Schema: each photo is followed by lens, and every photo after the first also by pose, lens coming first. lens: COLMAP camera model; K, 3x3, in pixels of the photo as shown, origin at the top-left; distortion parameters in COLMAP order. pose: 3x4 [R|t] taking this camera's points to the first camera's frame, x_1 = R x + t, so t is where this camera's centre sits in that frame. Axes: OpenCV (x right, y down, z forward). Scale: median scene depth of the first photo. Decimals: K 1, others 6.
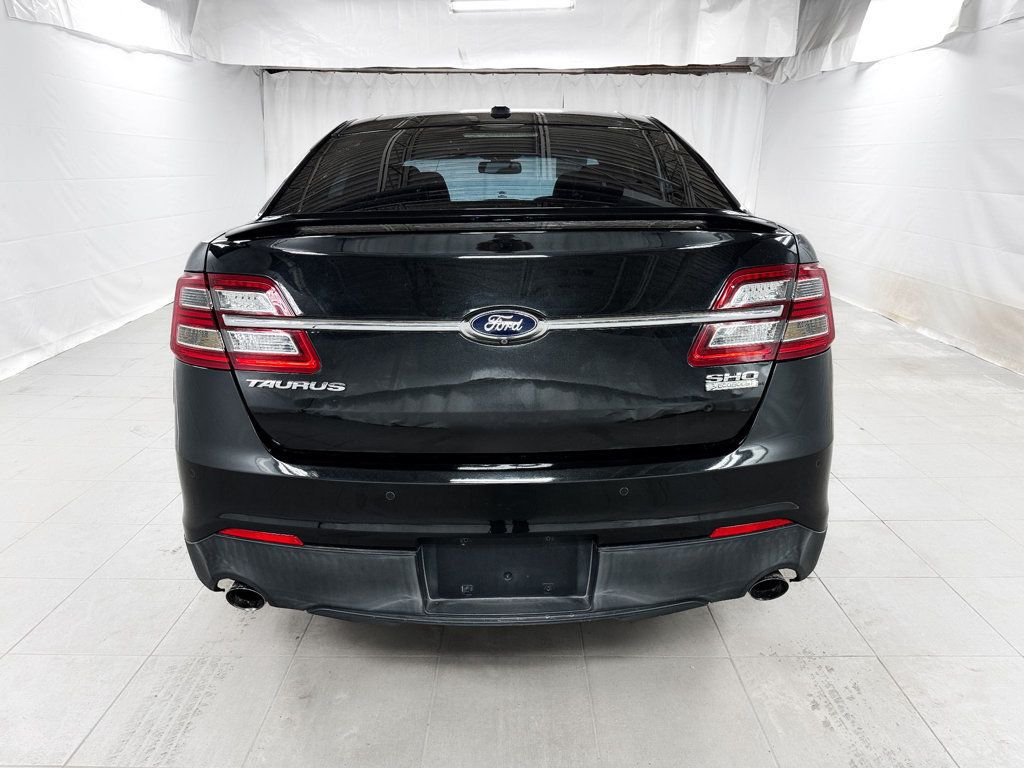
lens RADIAL K [[727.1, 0, 534.3], [0, 727.1, 394.3], [0, 0, 1]] dist [0.042138, -0.059445]
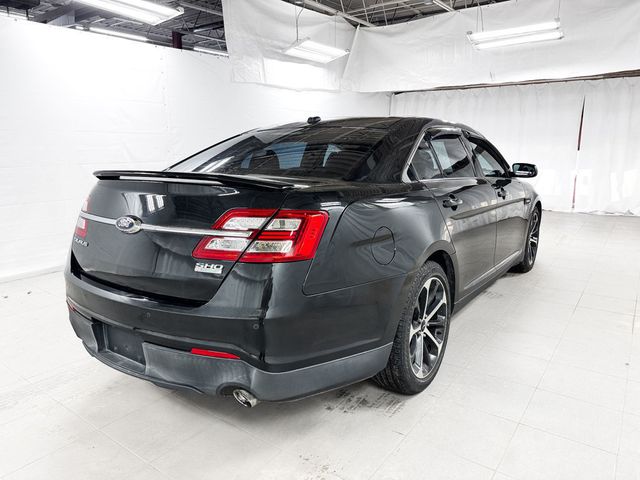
lens RADIAL K [[461.8, 0, 320.0], [0, 461.8, 240.0], [0, 0, 1]] dist [0.010773, -0.028781]
pose [[0.803833, 0.113061, -0.584011, 0.239808], [-0.169006, 0.984720, -0.041985, -0.017837], [0.570341, 0.132451, 0.810659, 0.045430]]
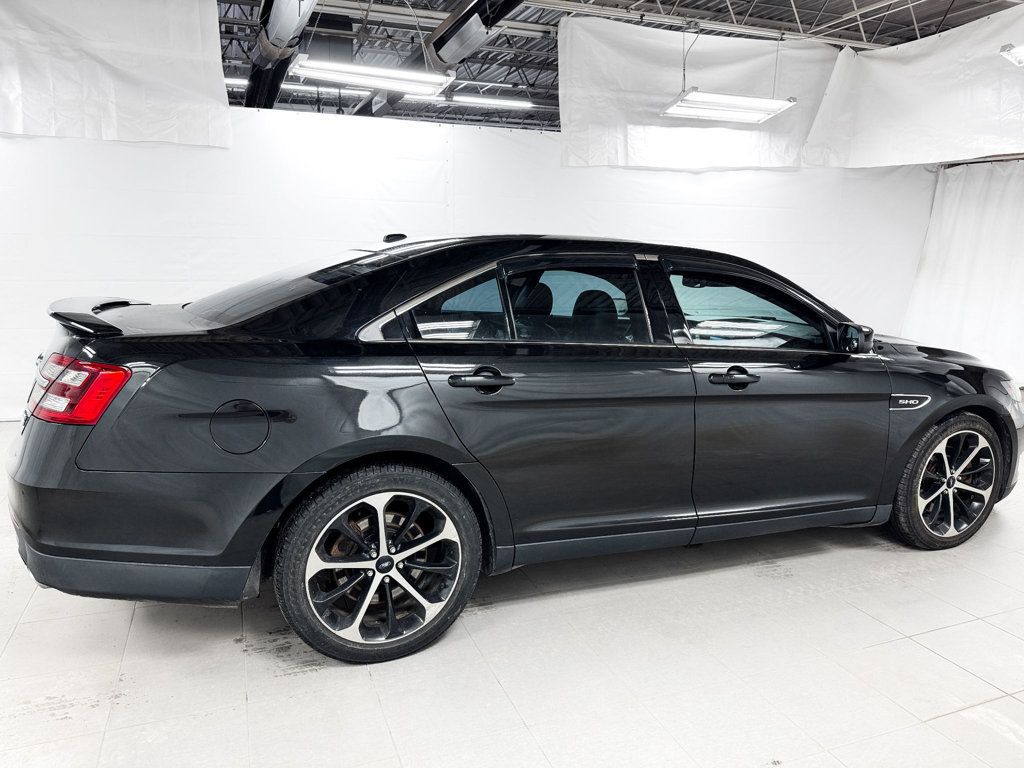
lens RADIAL K [[738.9, 0, 512.0], [0, 738.9, 384.0], [0, 0, 1]] dist [0.010773, -0.028781]
pose [[0.354719, 0.177133, -0.918041, 0.448190], [-0.290675, 0.954125, 0.071783, -0.111801], [0.888641, 0.241389, 0.389934, 0.276847]]
